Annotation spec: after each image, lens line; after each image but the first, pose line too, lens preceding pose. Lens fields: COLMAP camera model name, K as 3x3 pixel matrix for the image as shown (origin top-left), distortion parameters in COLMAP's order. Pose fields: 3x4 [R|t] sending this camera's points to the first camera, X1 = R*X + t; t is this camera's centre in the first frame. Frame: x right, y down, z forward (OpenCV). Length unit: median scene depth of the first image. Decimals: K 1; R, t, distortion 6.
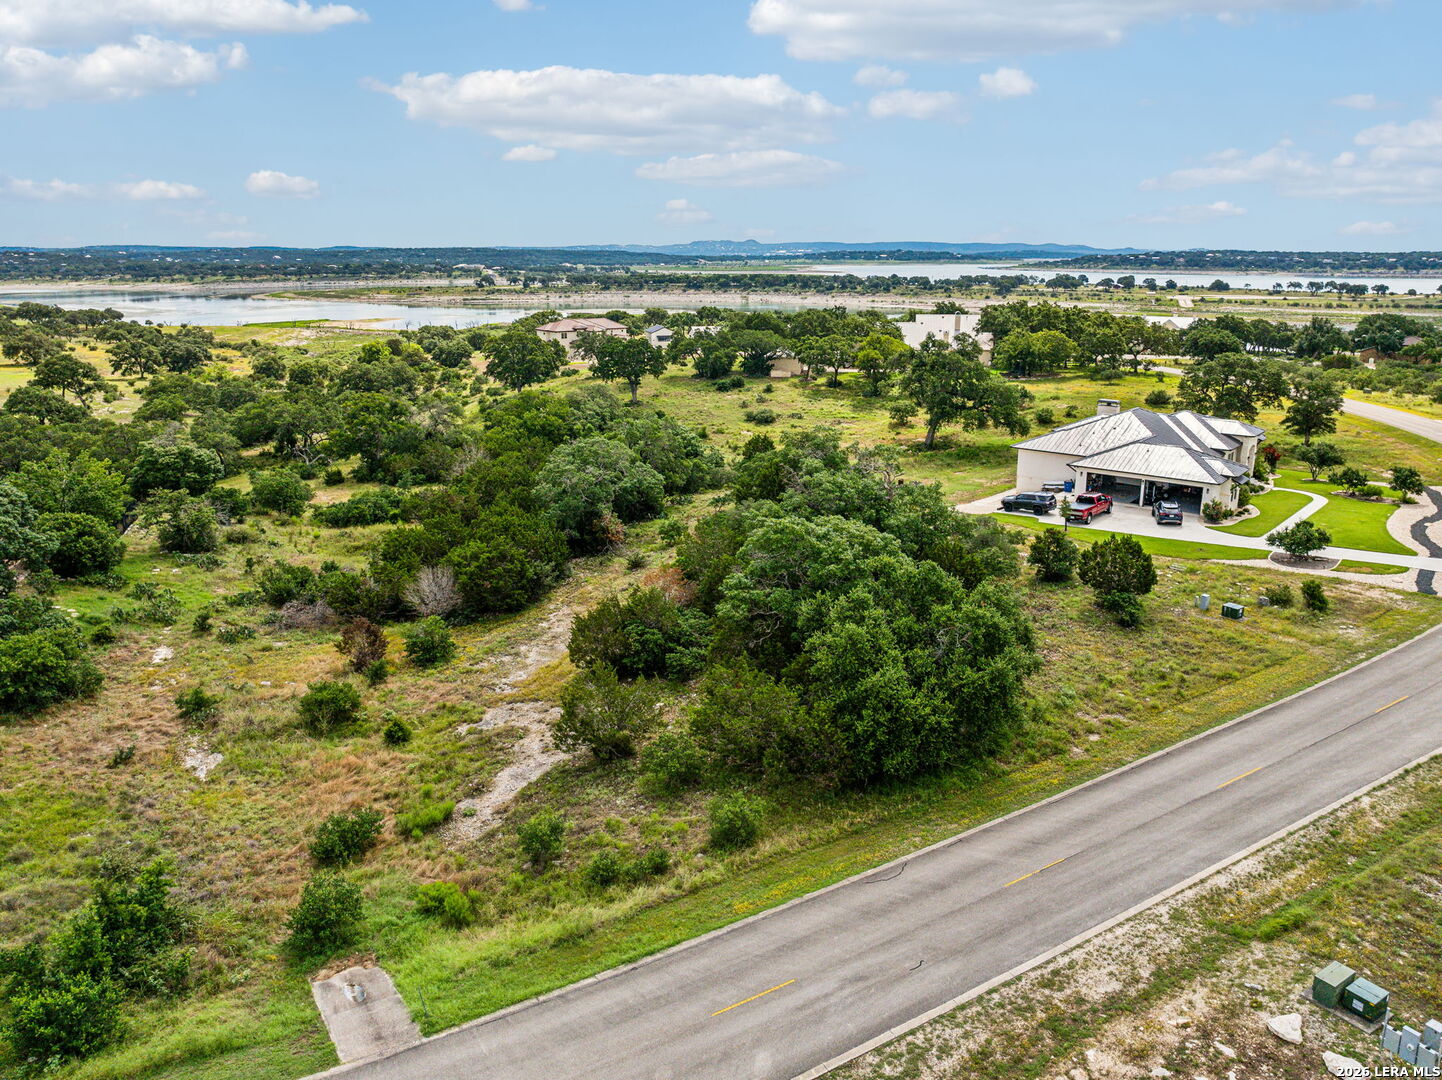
lens RADIAL K [[1044.9, 0, 727.3], [0, 1044.9, 508.5], [0, 0, 1]] dist [-0.045275, 0.005176]
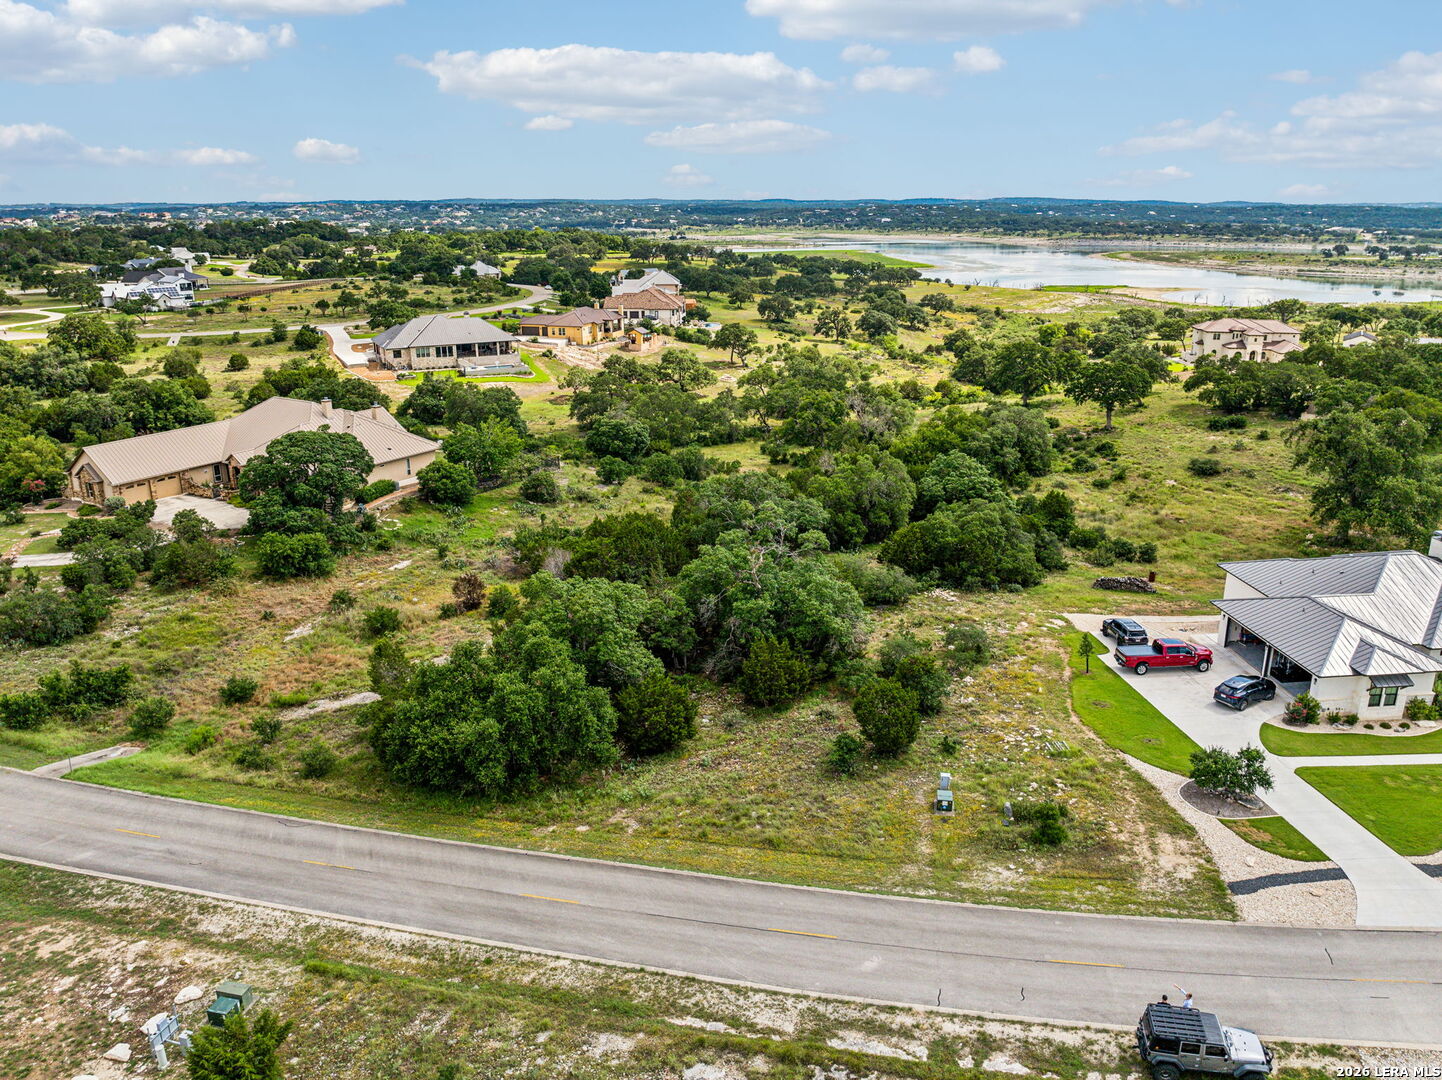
lens RADIAL K [[1044.9, 0, 727.3], [0, 1044.9, 508.5], [0, 0, 1]] dist [-0.045275, 0.005176]
pose [[0.701518, 0.196940, -0.684899, 1.163910], [-0.167344, 0.979708, 0.110307, -0.270027], [0.692725, 0.037232, 0.720240, 0.278963]]
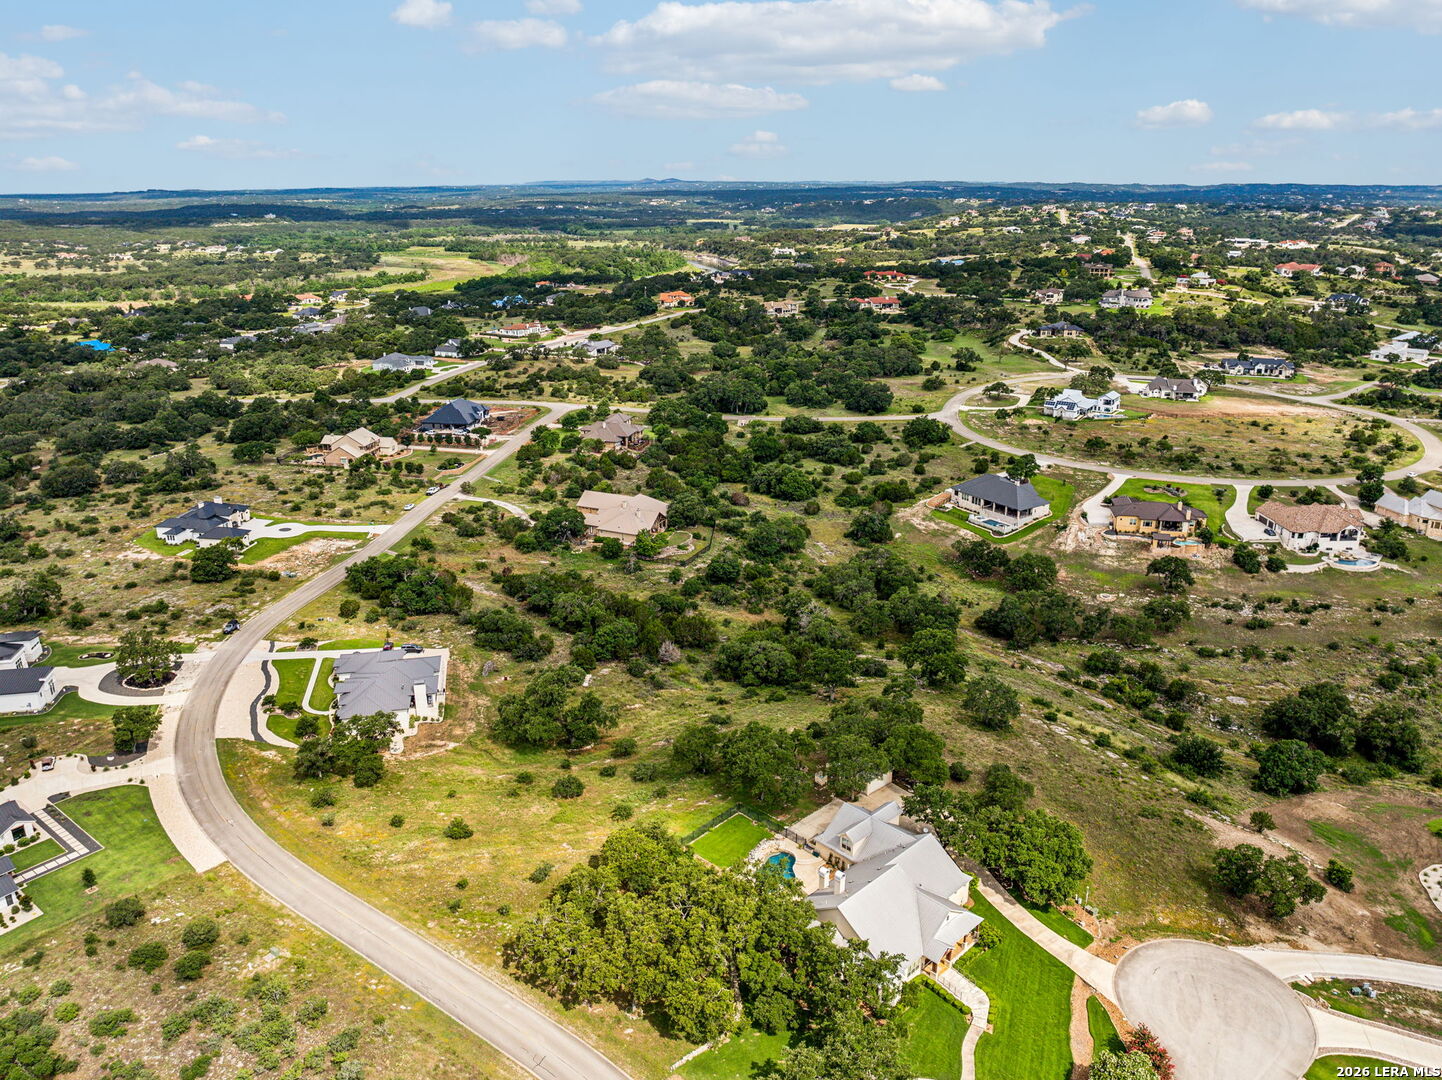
lens RADIAL K [[1044.9, 0, 727.3], [0, 1044.9, 508.5], [0, 0, 1]] dist [-0.045275, 0.005176]
pose [[-0.617507, 0.235241, -0.750564, 3.034741], [-0.184791, 0.884135, 0.429136, -2.847430], [0.764551, 0.403692, -0.502489, 5.049475]]
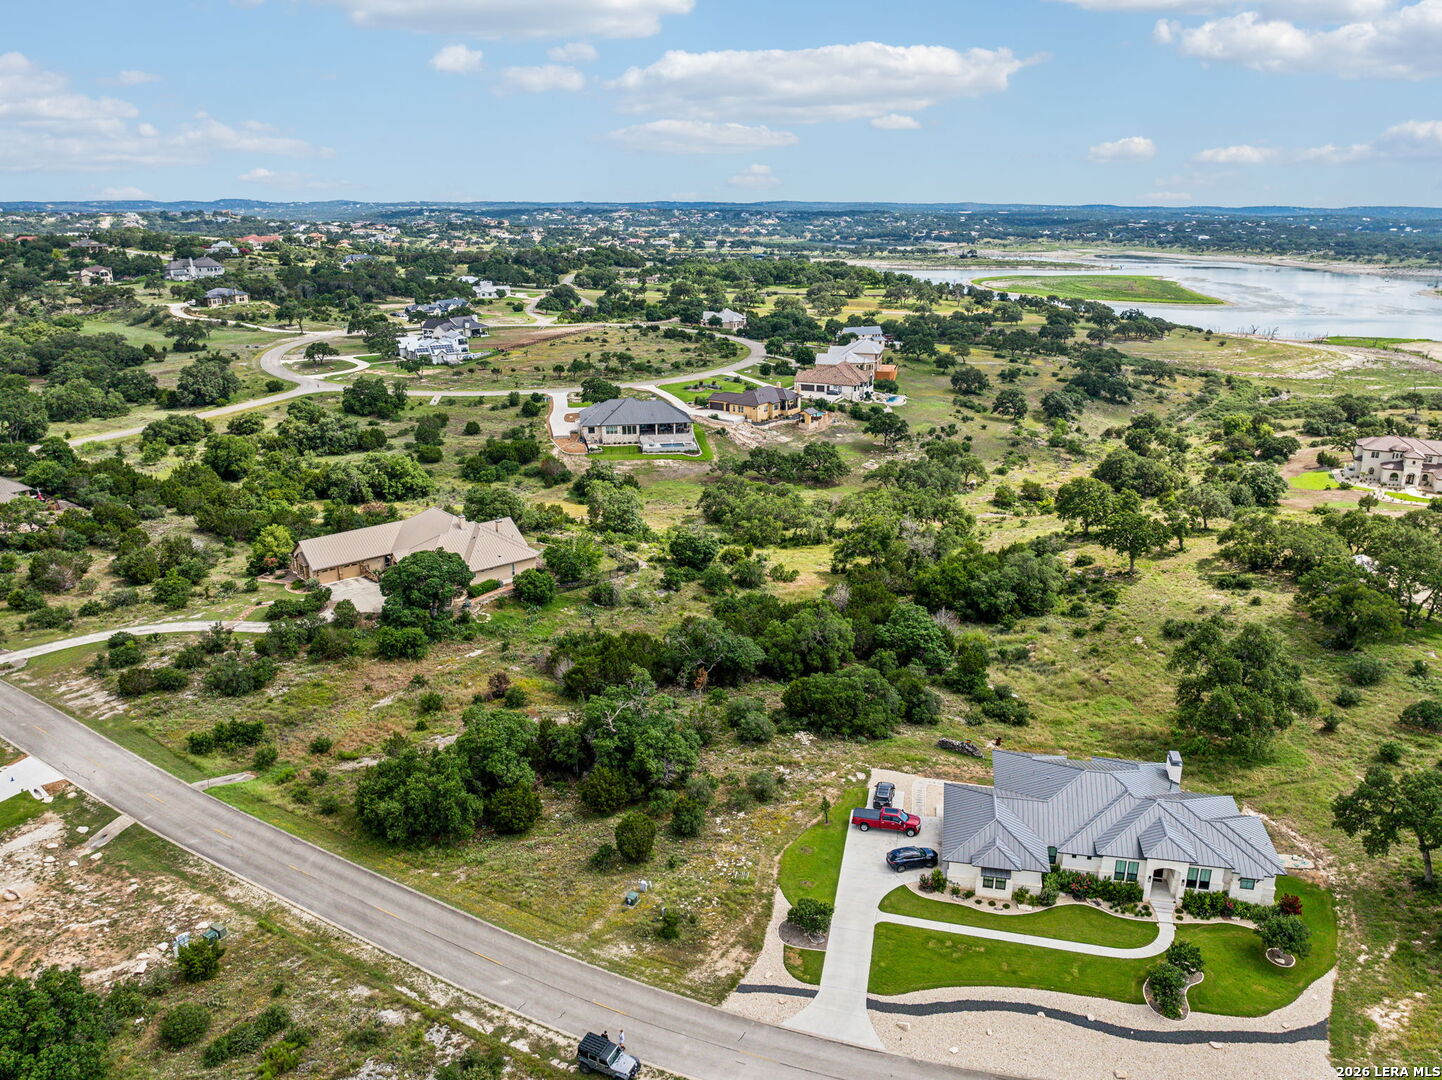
lens RADIAL K [[1044.9, 0, 727.3], [0, 1044.9, 508.5], [0, 0, 1]] dist [-0.045275, 0.005176]
pose [[0.466553, 0.247956, -0.849027, 2.088799], [-0.212627, 0.963195, 0.164457, -0.878631], [0.858556, 0.103798, 0.502103, 0.415377]]
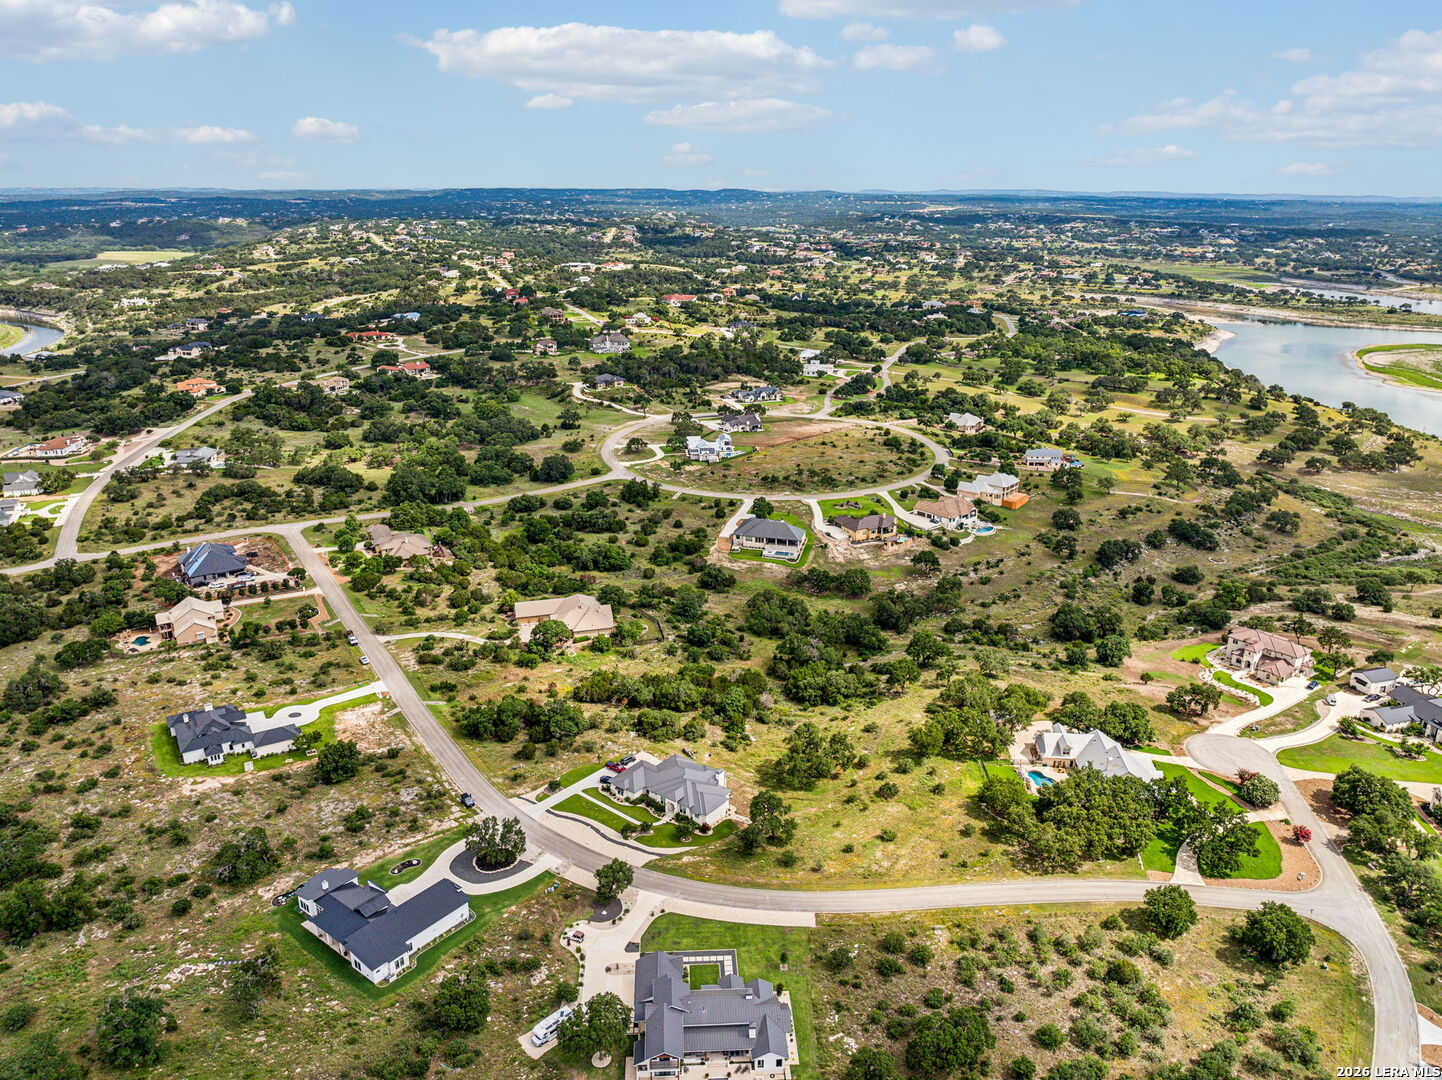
lens RADIAL K [[1044.9, 0, 727.3], [0, 1044.9, 508.5], [0, 0, 1]] dist [-0.045275, 0.005176]
pose [[0.039510, 0.295596, -0.954496, 5.608721], [-0.240982, 0.929864, 0.277993, -3.013548], [0.969725, 0.219033, 0.107972, 1.467198]]
